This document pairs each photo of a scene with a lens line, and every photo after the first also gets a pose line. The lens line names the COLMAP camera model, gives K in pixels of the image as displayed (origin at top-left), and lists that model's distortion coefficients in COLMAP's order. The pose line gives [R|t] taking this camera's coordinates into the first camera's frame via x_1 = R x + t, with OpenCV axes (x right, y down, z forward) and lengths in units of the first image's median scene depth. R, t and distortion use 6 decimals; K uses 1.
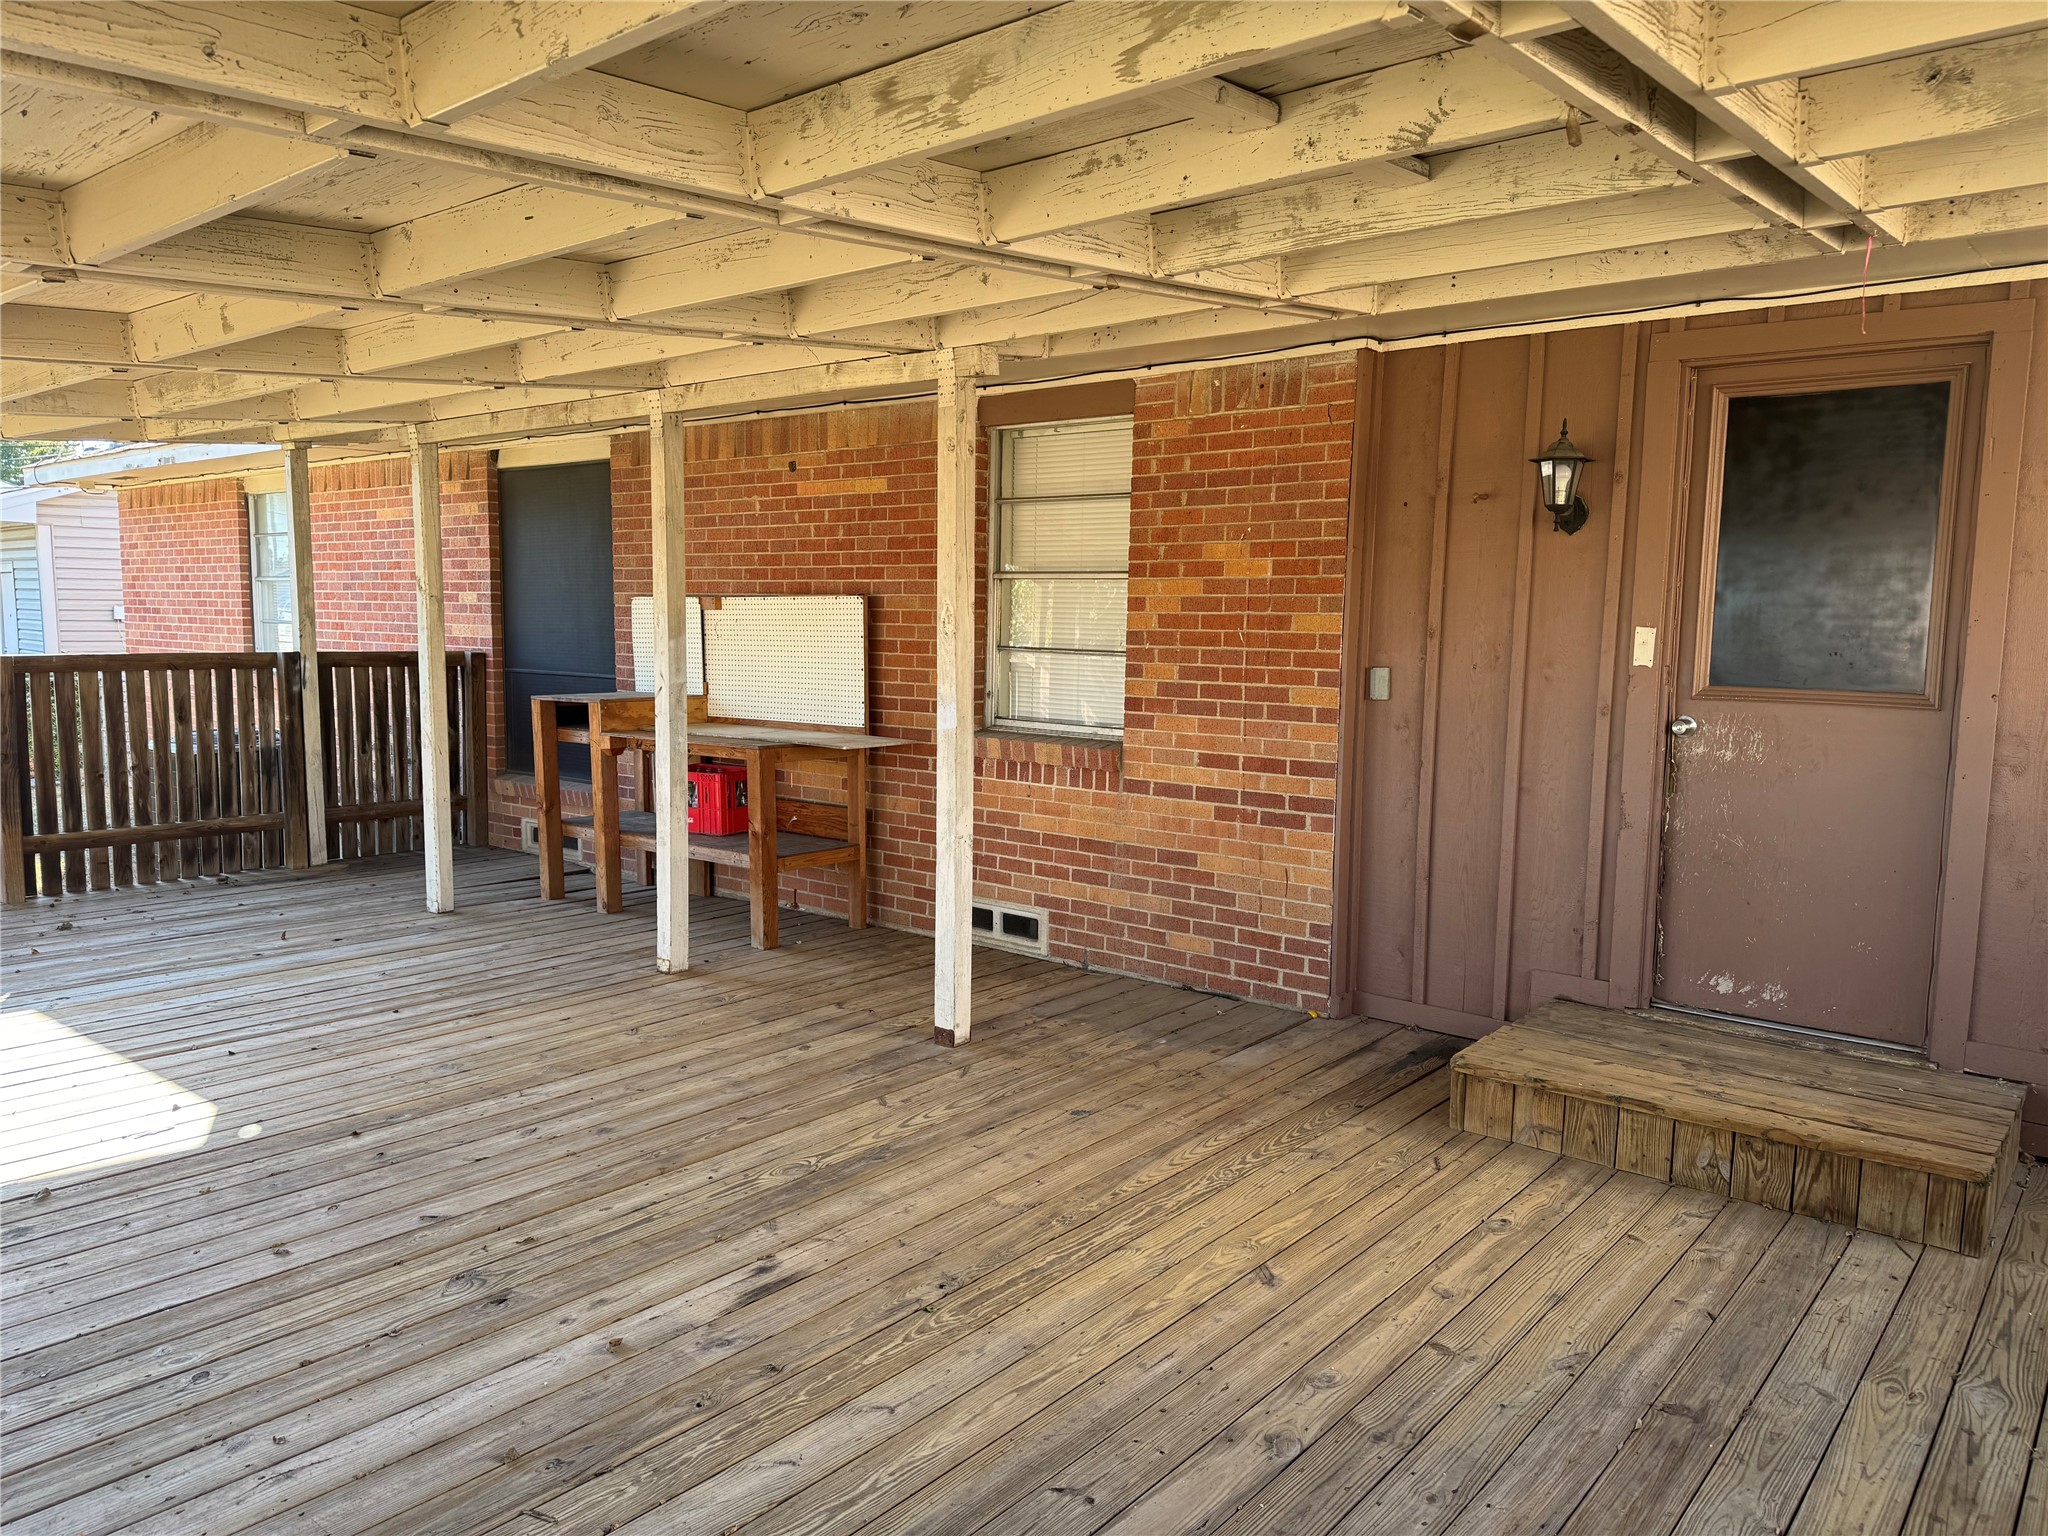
lens RADIAL K [[1421.4, 0, 1021.3], [0, 1421.4, 762.0], [0, 0, 1]] dist [0.176993, -0.243333]
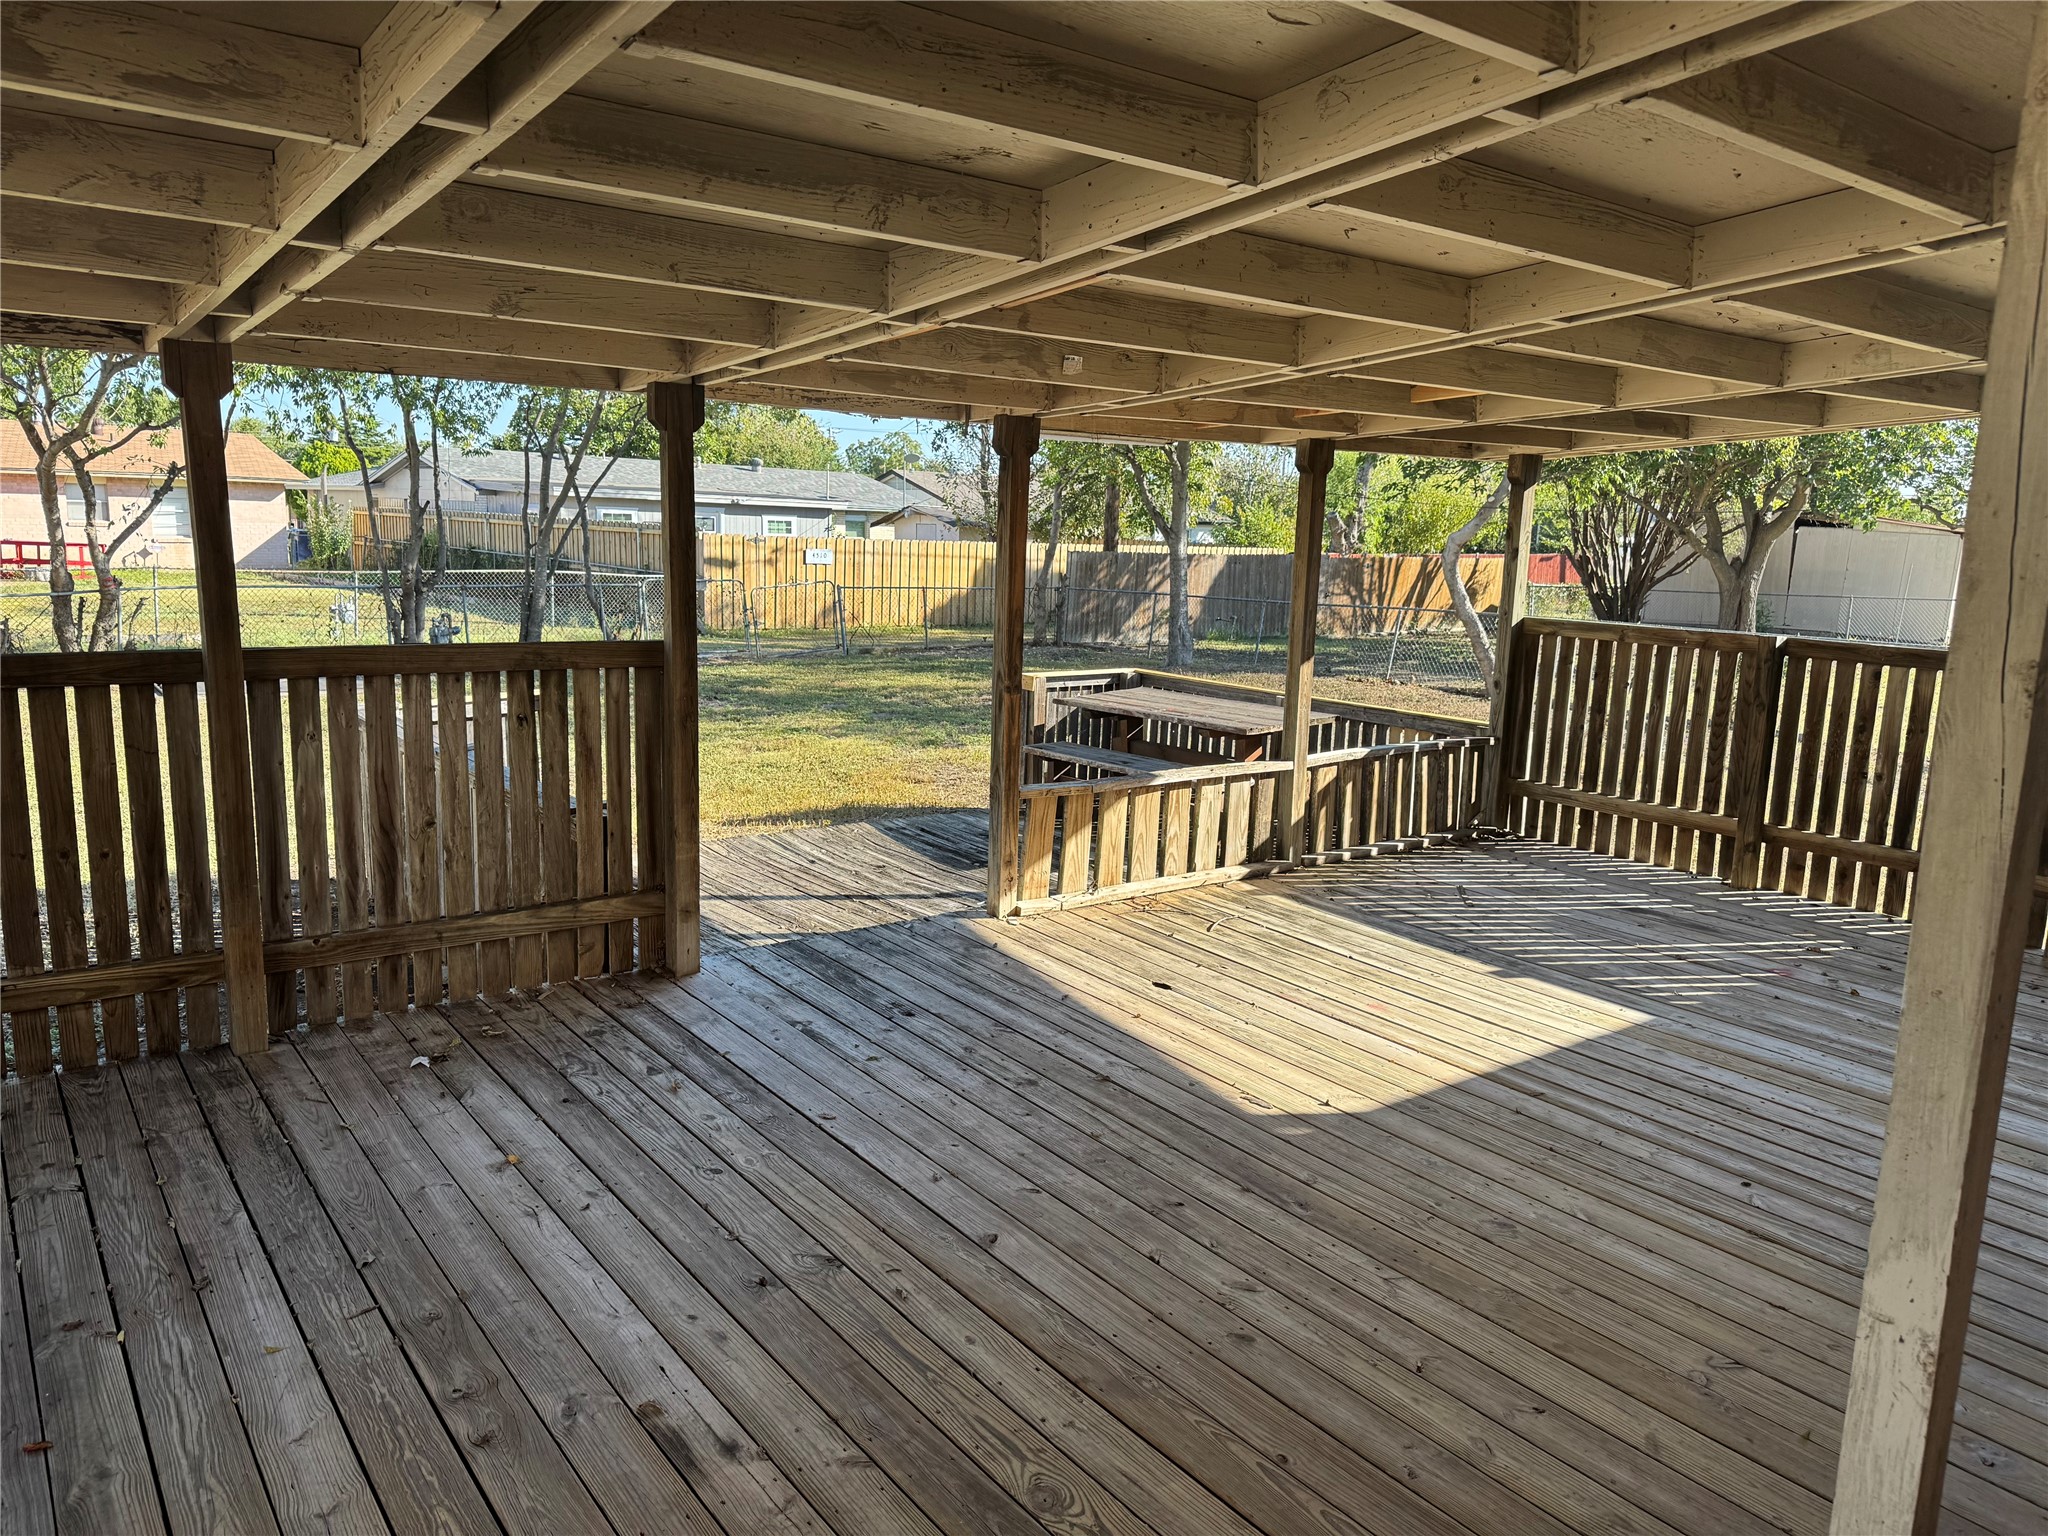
lens RADIAL K [[1432.2, 0, 1023.2], [0, 1432.2, 710.5], [0, 0, 1]] dist [0.175169, -0.295376]
pose [[-0.232155, 0.104644, -0.967033, 0.292879], [-0.127792, 0.982297, 0.136974, -0.099124], [0.964248, 0.155378, -0.214673, 0.716314]]
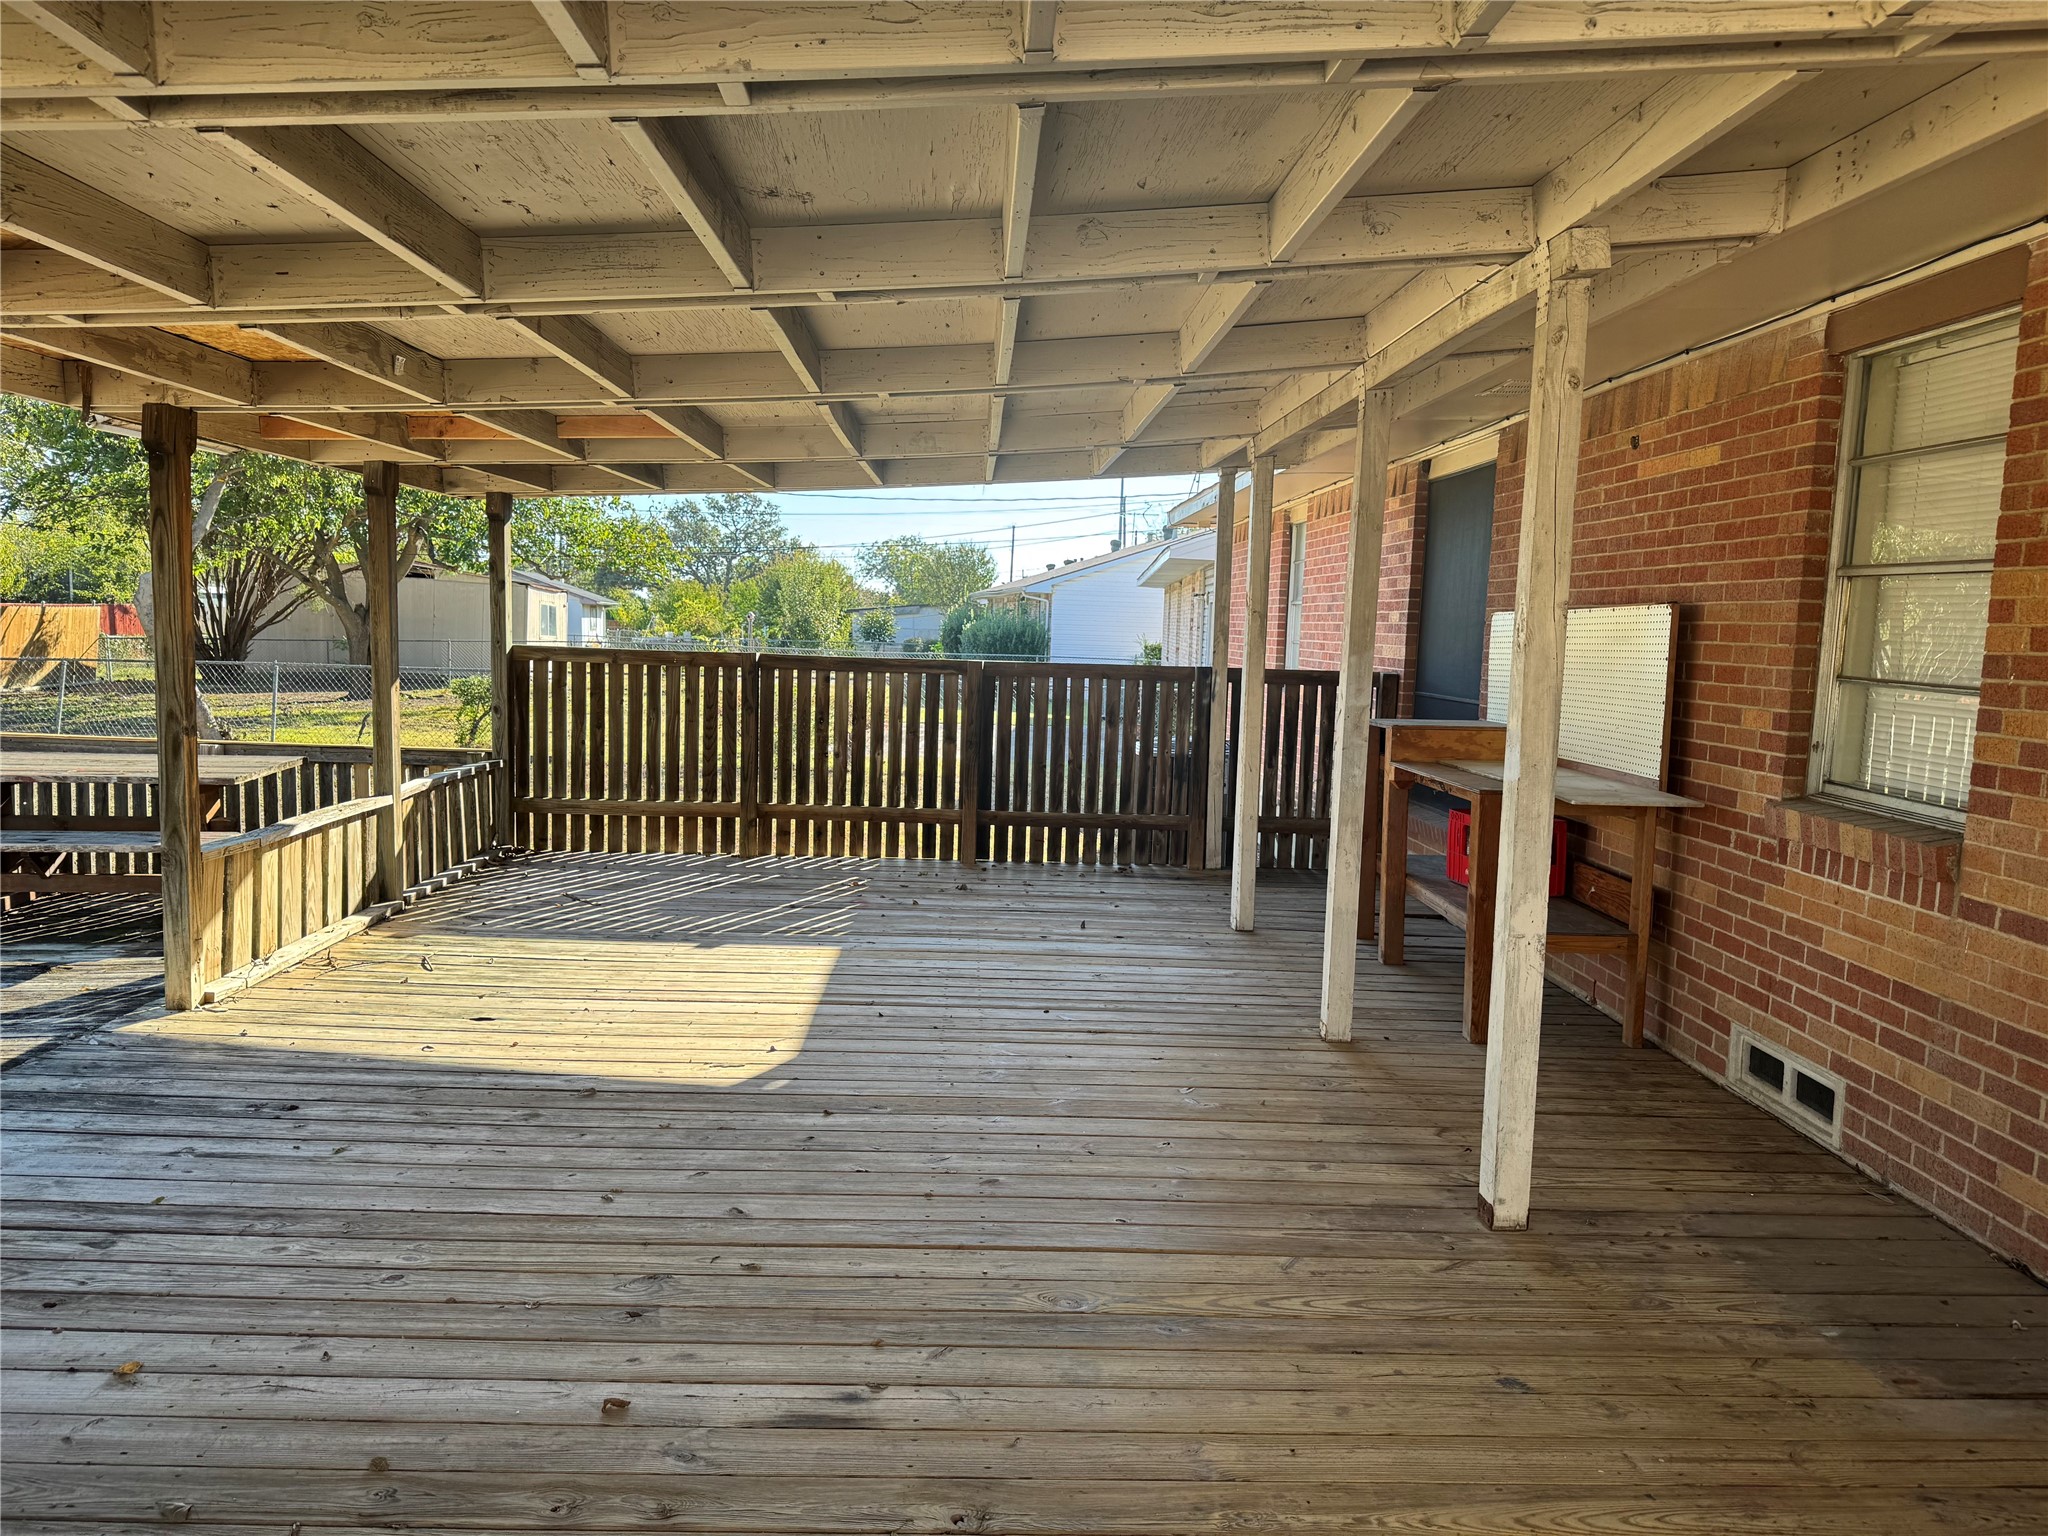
lens RADIAL K [[1425.2, 0, 1024.0], [0, 1425.2, 768.0], [0, 0, 1]] dist [0.067634, -0.079703]
pose [[0.665359, 0.082544, -0.741946, 0.263071], [-0.095993, 0.995077, 0.024621, -0.020008], [0.740327, 0.054839, 0.670007, 0.286881]]
